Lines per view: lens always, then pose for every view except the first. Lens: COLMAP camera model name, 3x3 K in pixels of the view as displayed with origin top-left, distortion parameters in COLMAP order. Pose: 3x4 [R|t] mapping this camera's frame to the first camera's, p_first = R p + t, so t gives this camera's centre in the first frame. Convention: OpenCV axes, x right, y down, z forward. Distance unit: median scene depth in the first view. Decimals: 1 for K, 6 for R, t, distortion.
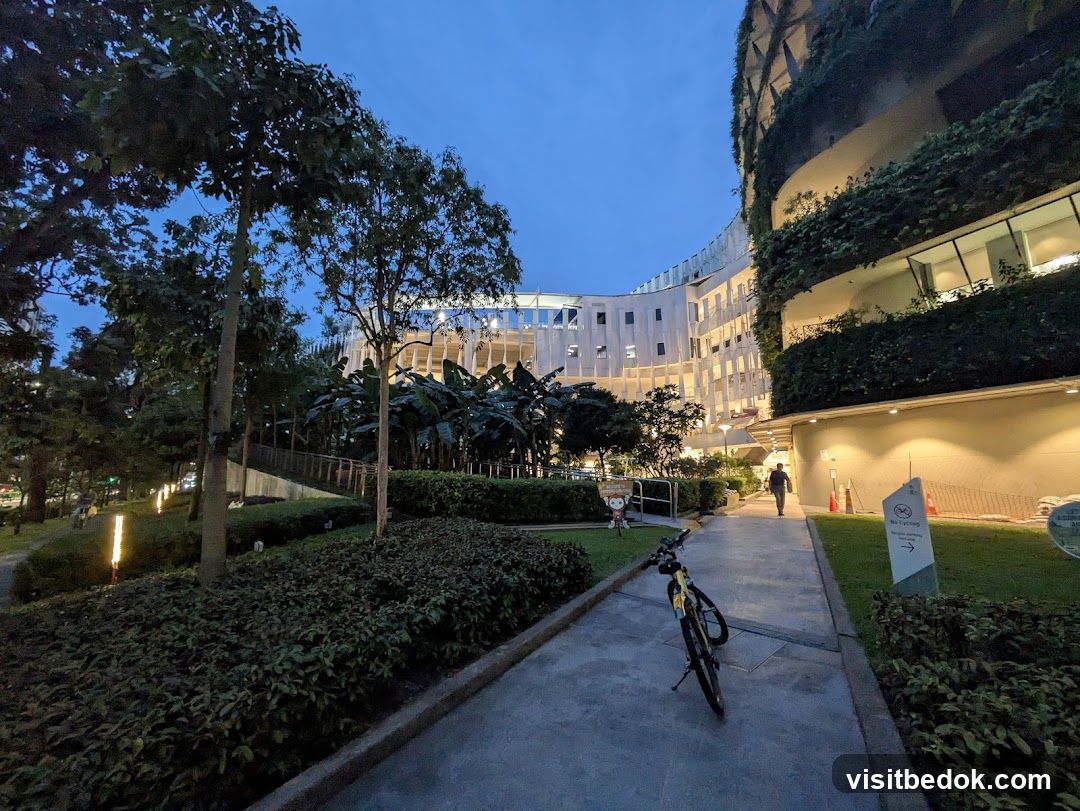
lens RADIAL K [[437.0, 0, 539.7], [0, 437.0, 404.1], [0, 0, 1]] dist [0.000406, 0.000131]
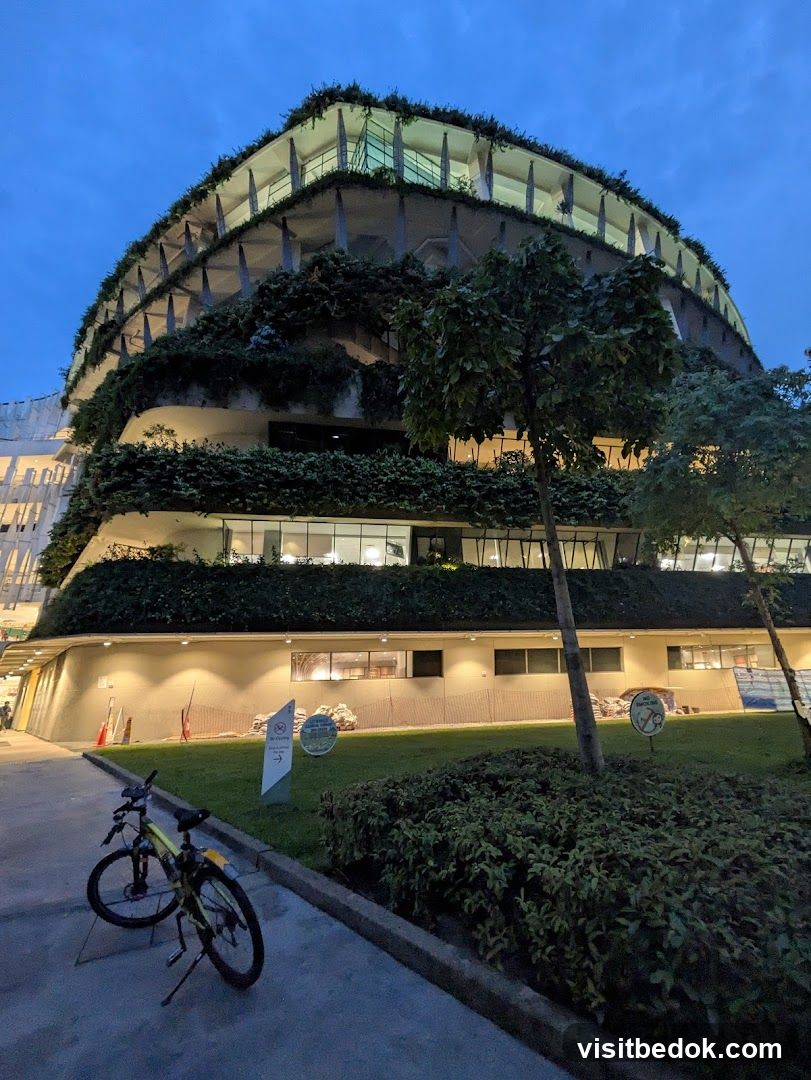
lens RADIAL K [[437.0, 0, 405.9], [0, 437.0, 539.2], [0, 0, 1]] dist [0.000406, 0.000131]
pose [[0.261808, 0.315892, 0.911959, -0.149334], [-0.124969, 0.948058, -0.292520, 0.020777], [-0.956995, -0.037383, 0.287686, 0.124094]]
